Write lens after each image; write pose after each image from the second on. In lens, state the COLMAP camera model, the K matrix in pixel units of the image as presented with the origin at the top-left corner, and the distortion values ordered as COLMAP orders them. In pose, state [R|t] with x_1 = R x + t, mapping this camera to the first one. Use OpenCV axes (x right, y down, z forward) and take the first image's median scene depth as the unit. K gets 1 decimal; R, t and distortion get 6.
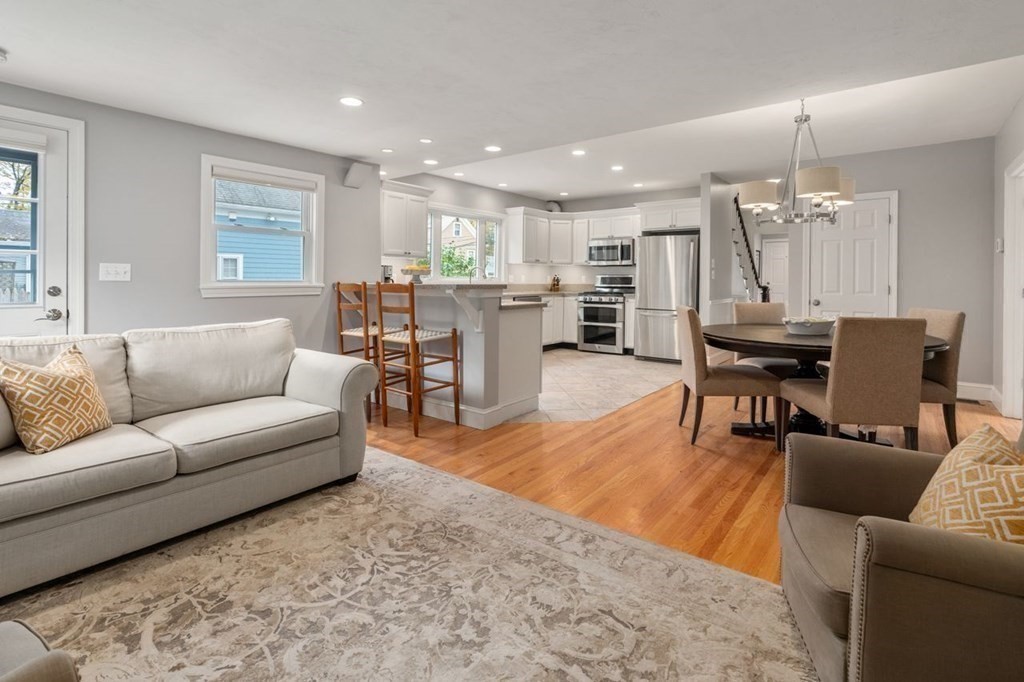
lens RADIAL K [[480.5, 0, 507.6], [0, 480.5, 290.4], [0, 0, 1]] dist [-0.002634, -0.000096]
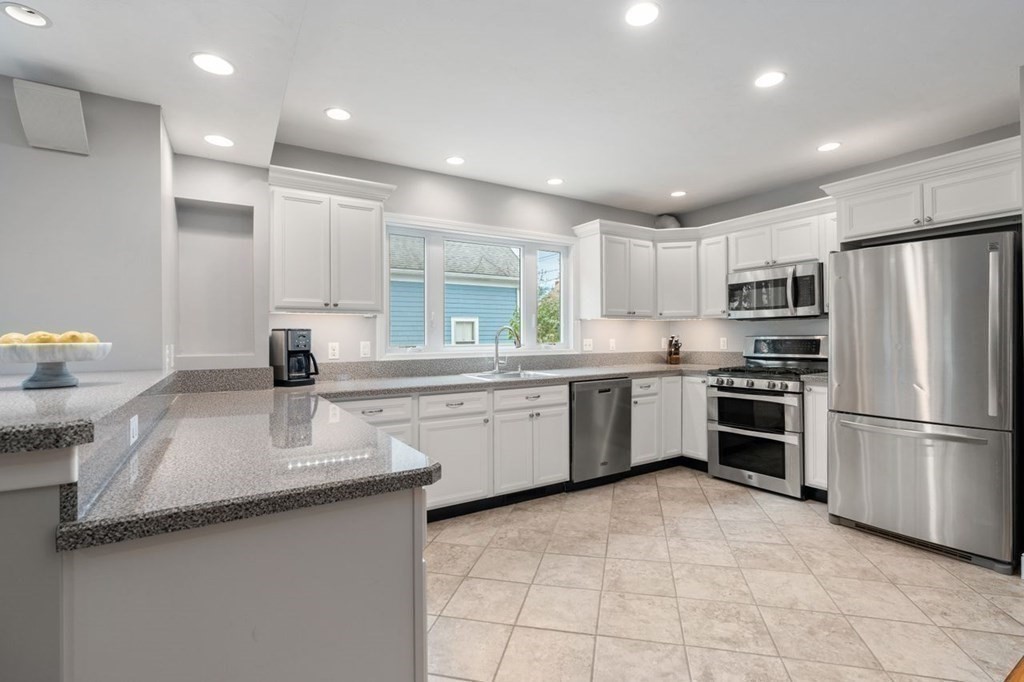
lens RADIAL K [[469.3, 0, 519.9], [0, 469.3, 335.7], [0, 0, 1]] dist [-0.004780, -0.000055]
pose [[0.948297, -0.015557, -0.317003, 0.125210], [0.007239, 0.999598, -0.027399, -0.022407], [0.317302, 0.023687, 0.948029, 0.467922]]
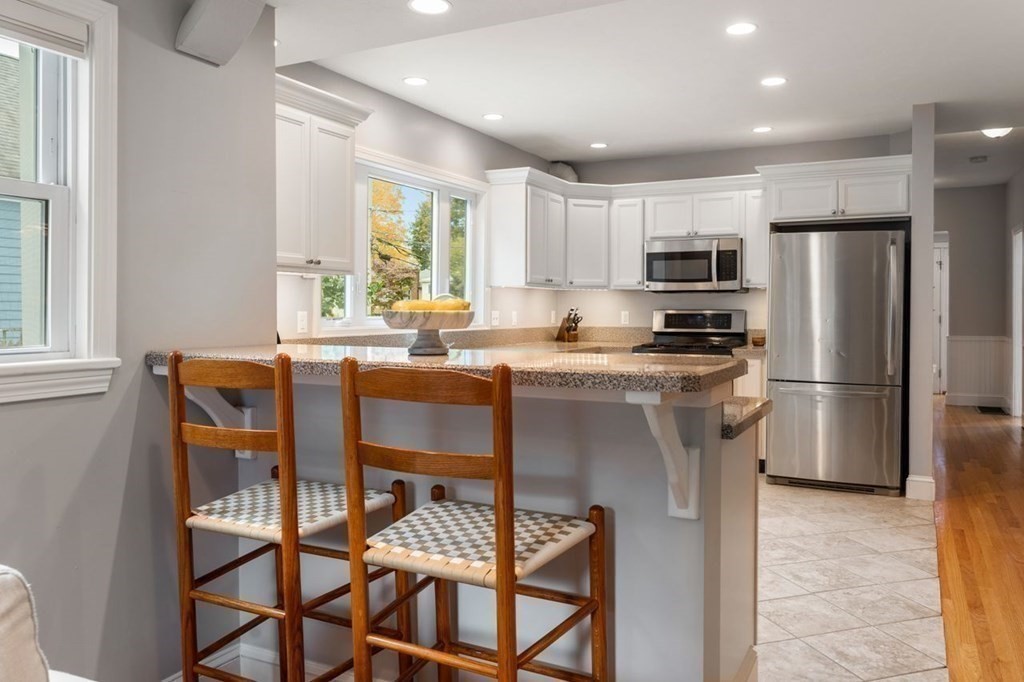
lens RADIAL K [[755.1, 0, 513.0], [0, 755.1, 326.3], [0, 0, 1]] dist [-0.002156, -0.000211]
pose [[0.980106, -0.006428, 0.198369, -0.138135], [0.005951, 0.999978, 0.003001, -0.020270], [-0.198384, -0.001761, 0.980123, 0.285332]]
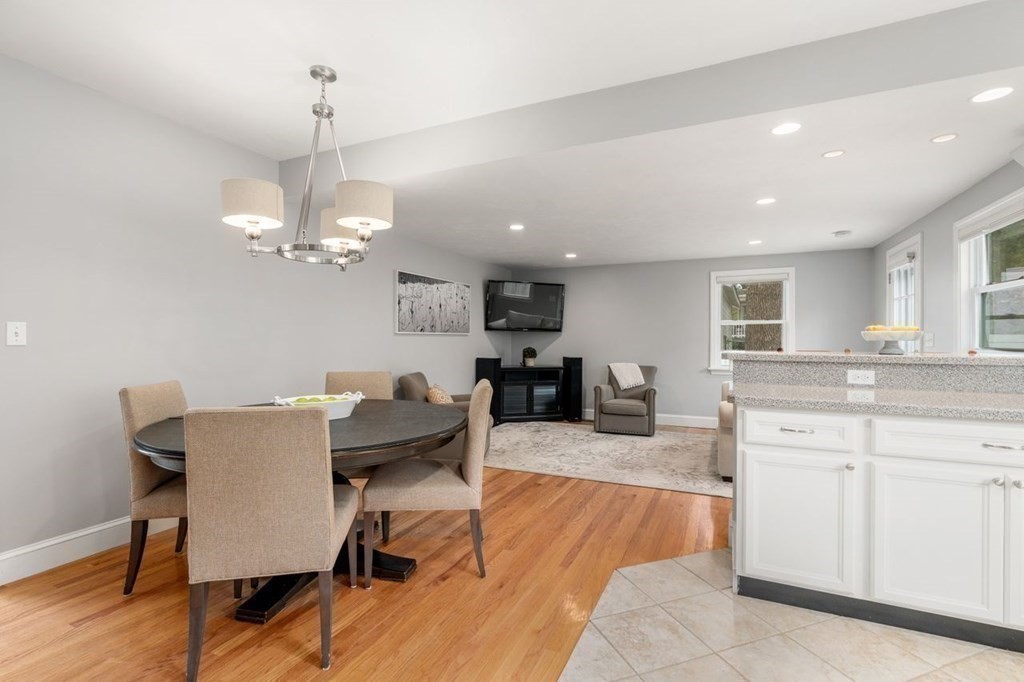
lens RADIAL K [[467.6, 0, 511.4], [0, 467.6, 325.9], [0, 0, 1]] dist [-0.000697, 0.000145]
pose [[-0.970965, -0.010514, -0.238989, 0.255483], [-0.009424, 0.999939, -0.005703, -0.025252], [0.239034, -0.003286, -0.971006, 0.864489]]
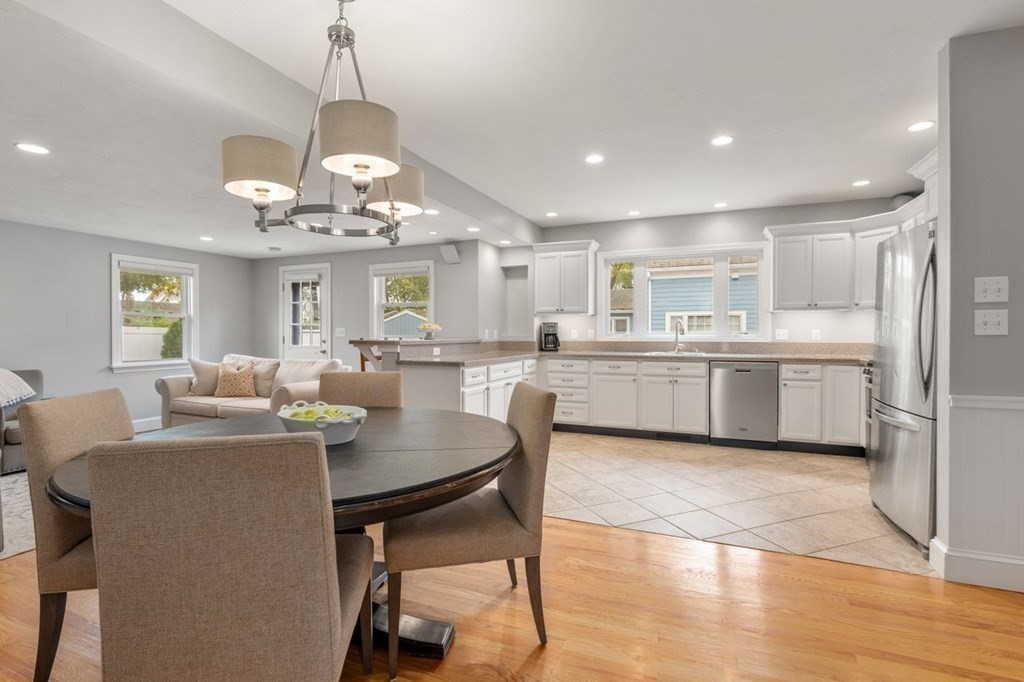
lens RADIAL K [[469.3, 0, 519.9], [0, 469.3, 335.7], [0, 0, 1]] dist [-0.004780, -0.000055]
pose [[0.290214, 0.000639, -0.956962, 0.584573], [-0.020511, 0.999774, -0.005553, -0.012686], [0.956742, 0.021239, 0.290162, 0.514010]]
